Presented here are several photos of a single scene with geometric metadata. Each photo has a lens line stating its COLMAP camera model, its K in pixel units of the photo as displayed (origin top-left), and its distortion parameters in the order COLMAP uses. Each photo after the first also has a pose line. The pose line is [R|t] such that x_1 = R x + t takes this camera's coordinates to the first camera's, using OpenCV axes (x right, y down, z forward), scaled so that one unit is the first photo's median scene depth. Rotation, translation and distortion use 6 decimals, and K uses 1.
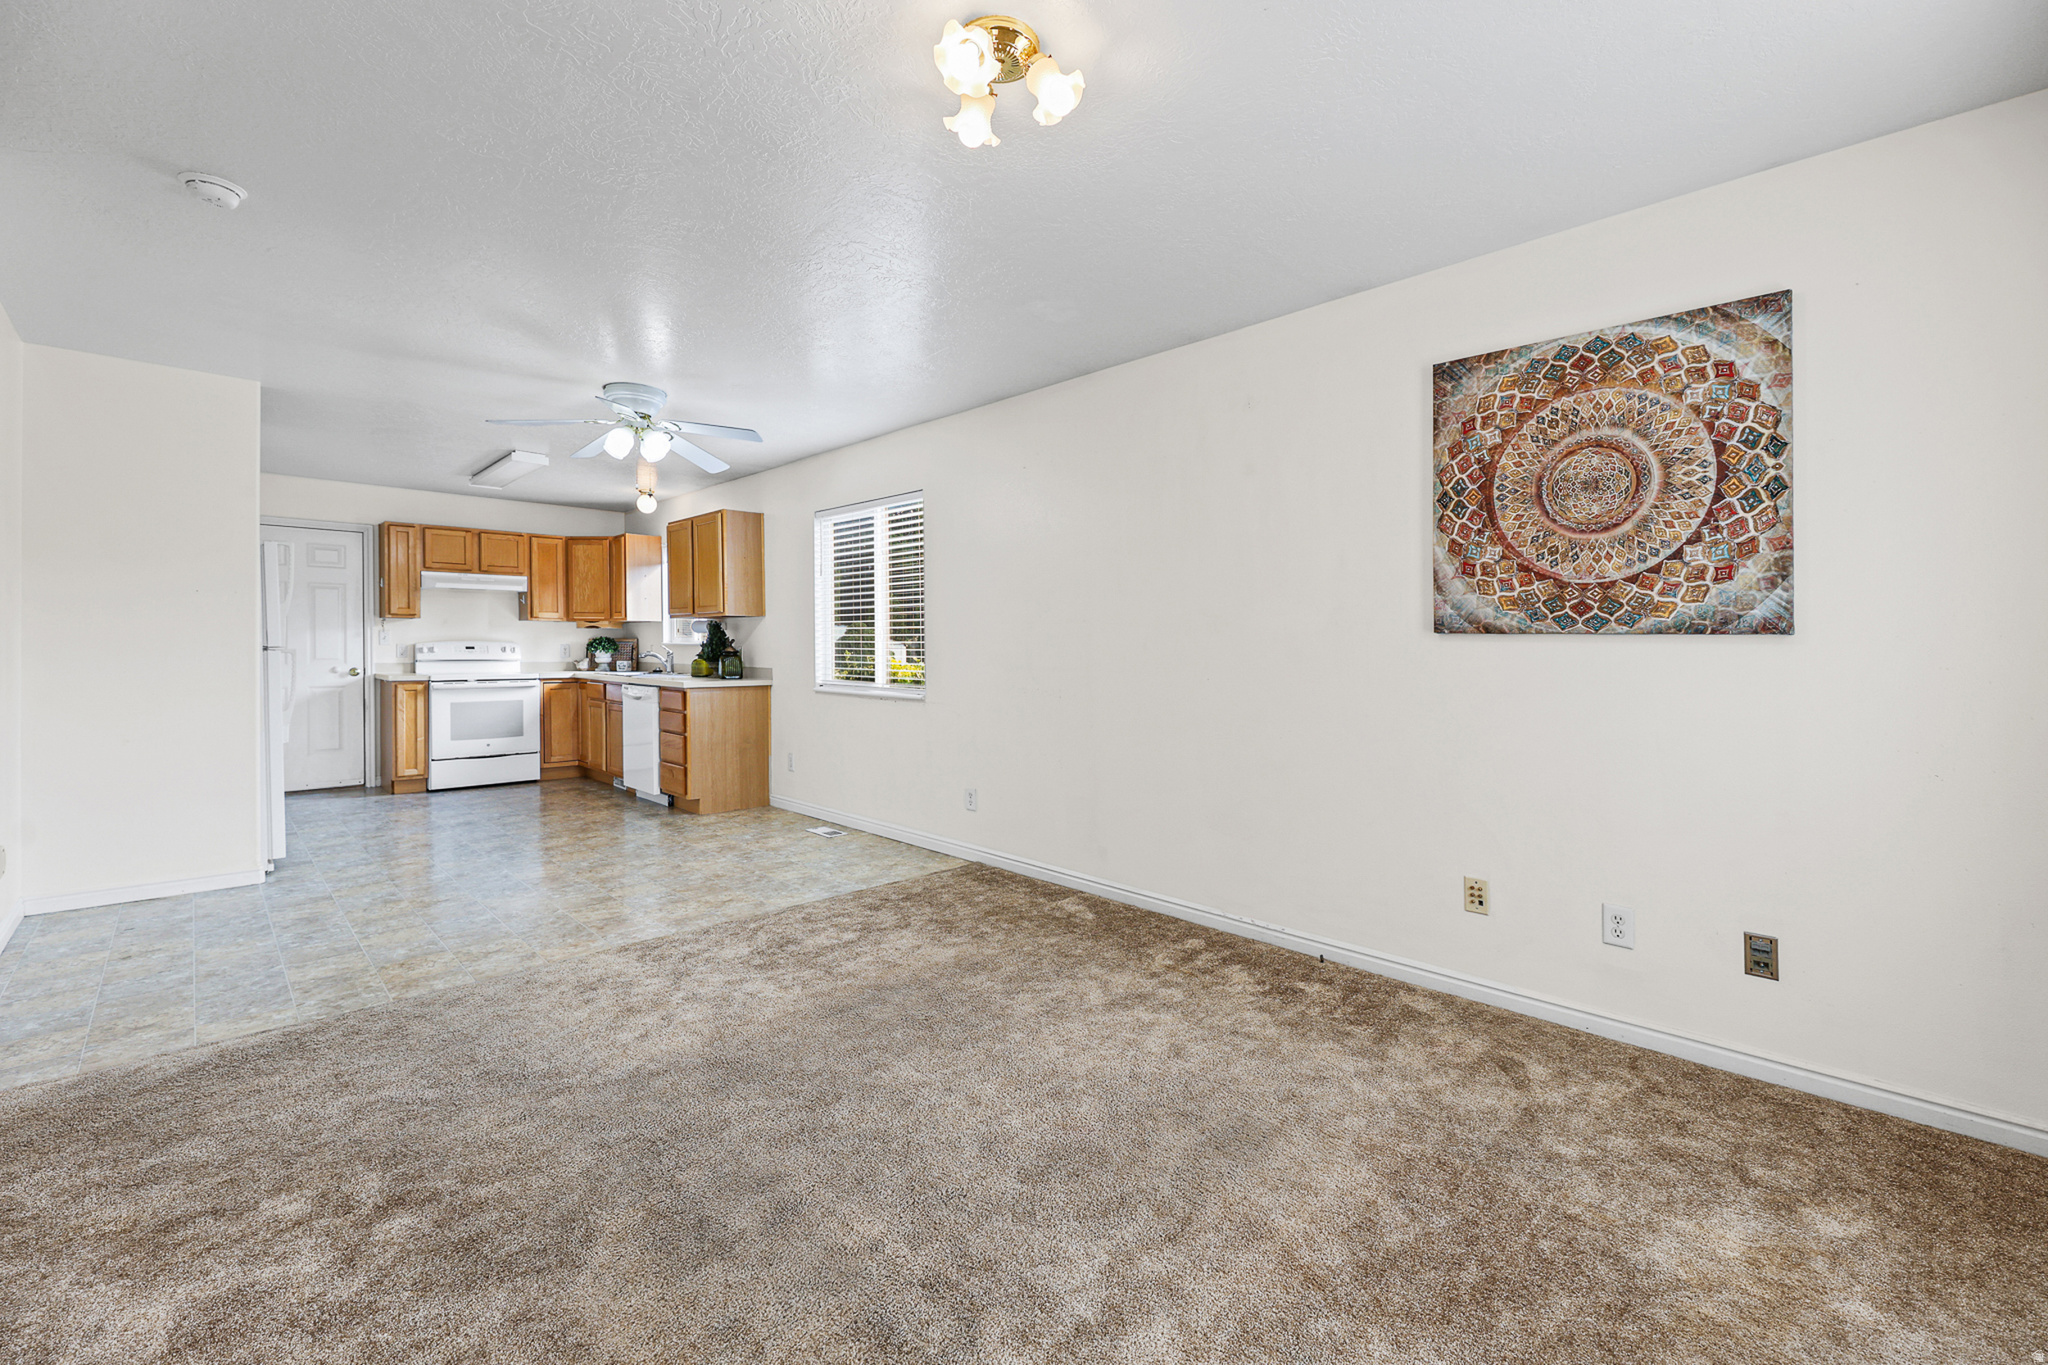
lens RADIAL K [[842.1, 0, 1027.1], [0, 842.1, 649.0], [0, 0, 1]] dist [-0.001179, -0.000194]
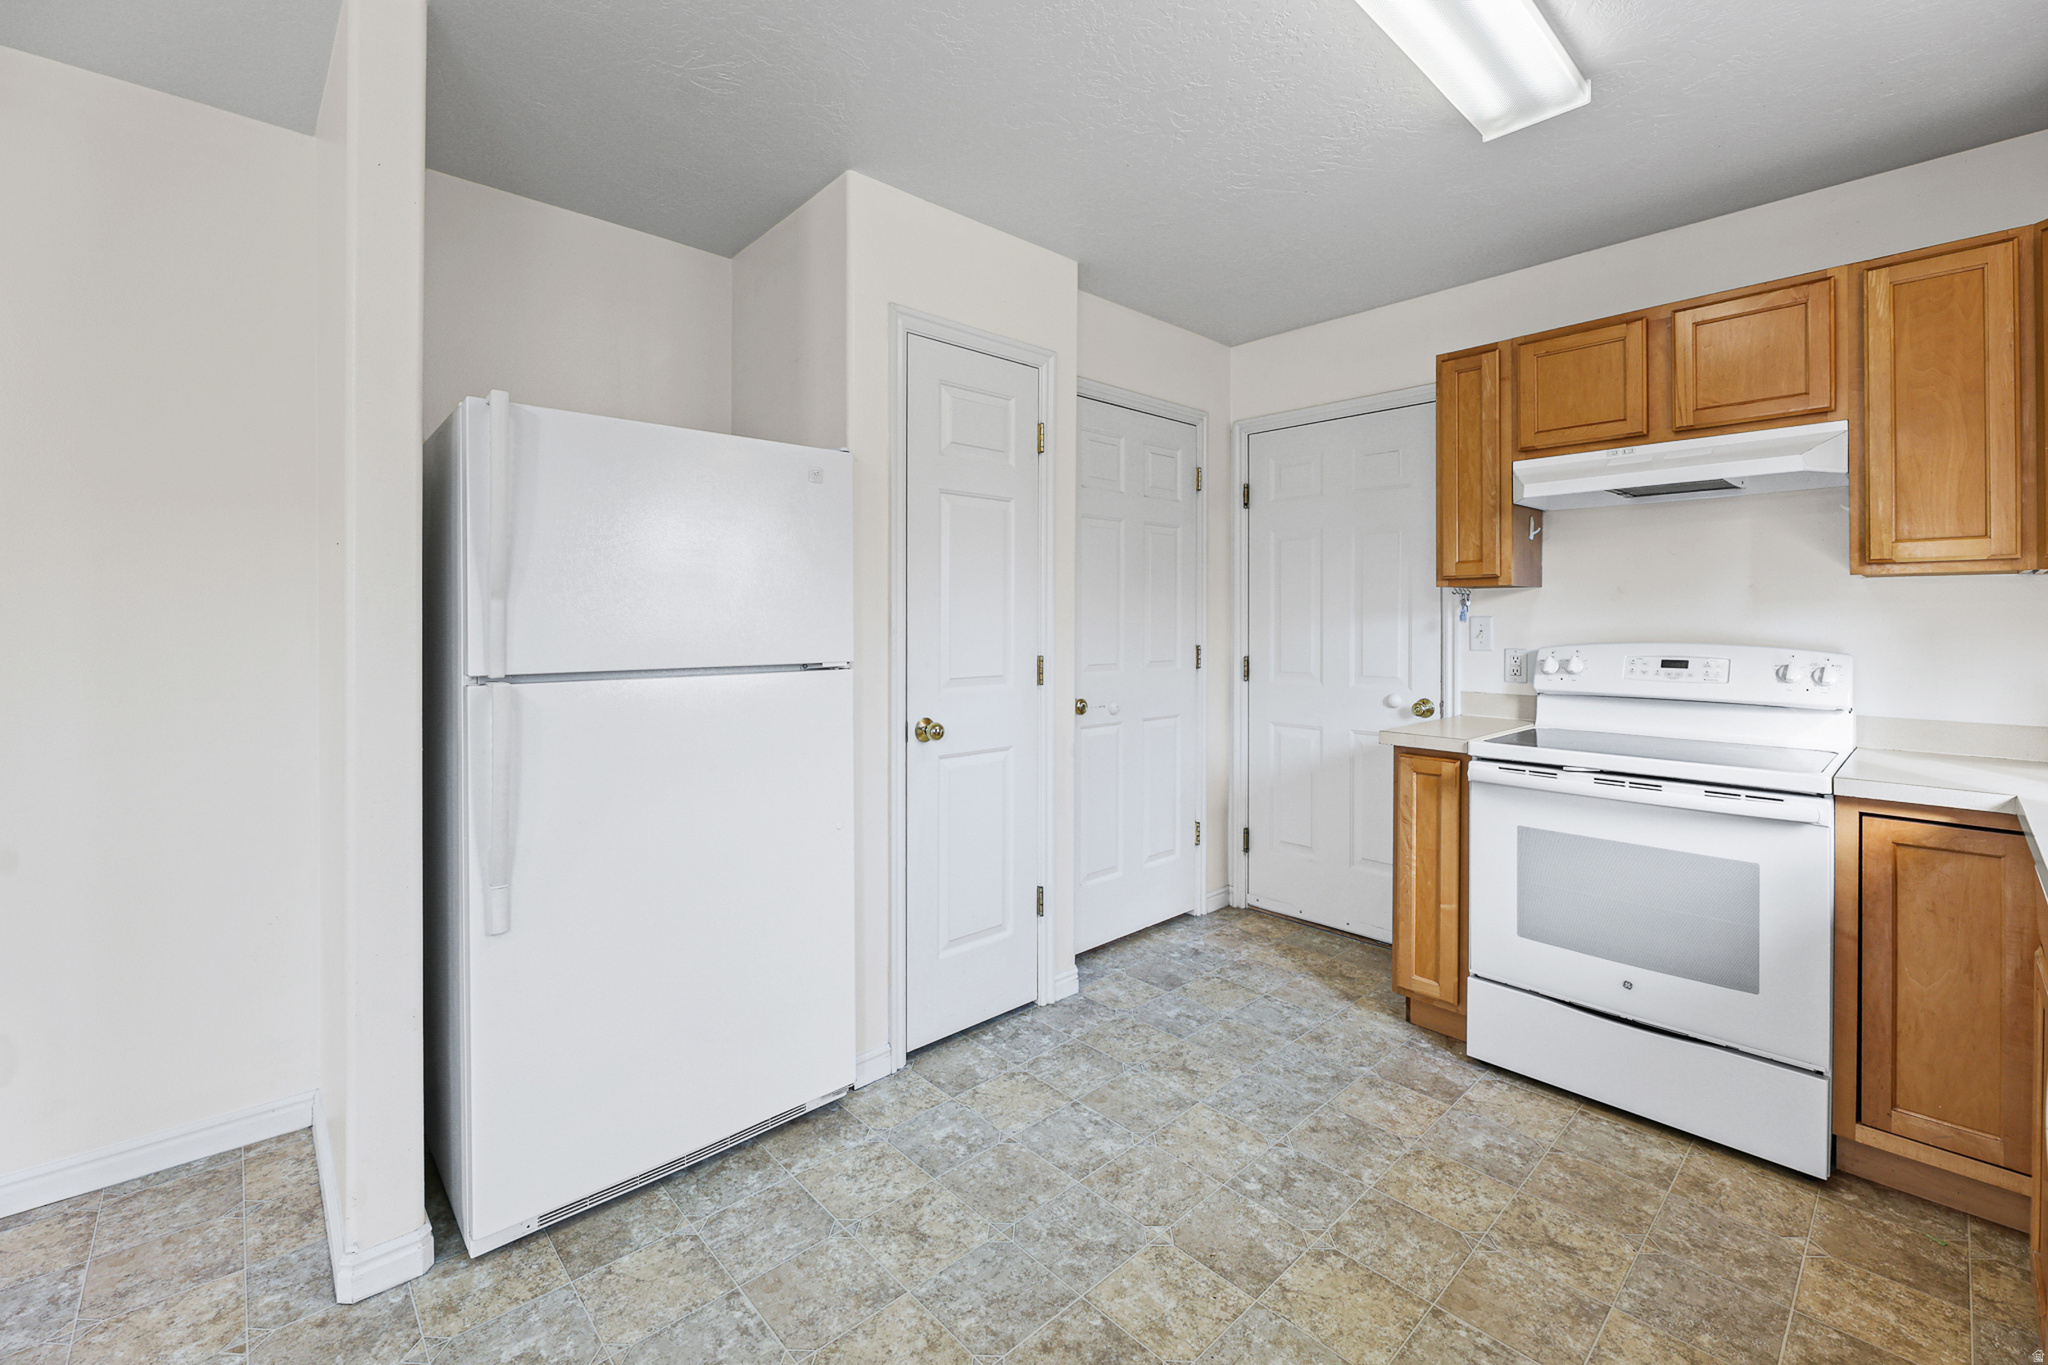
lens RADIAL K [[864.9, 0, 1030.5], [0, 864.9, 627.9], [0, 0, 1]] dist [-0.001687, -0.000314]
pose [[-0.045026, 0.005704, -0.998970, -0.306611], [-0.000837, 0.999983, 0.005747, -0.018465], [0.998985, 0.001095, -0.045020, 0.776953]]
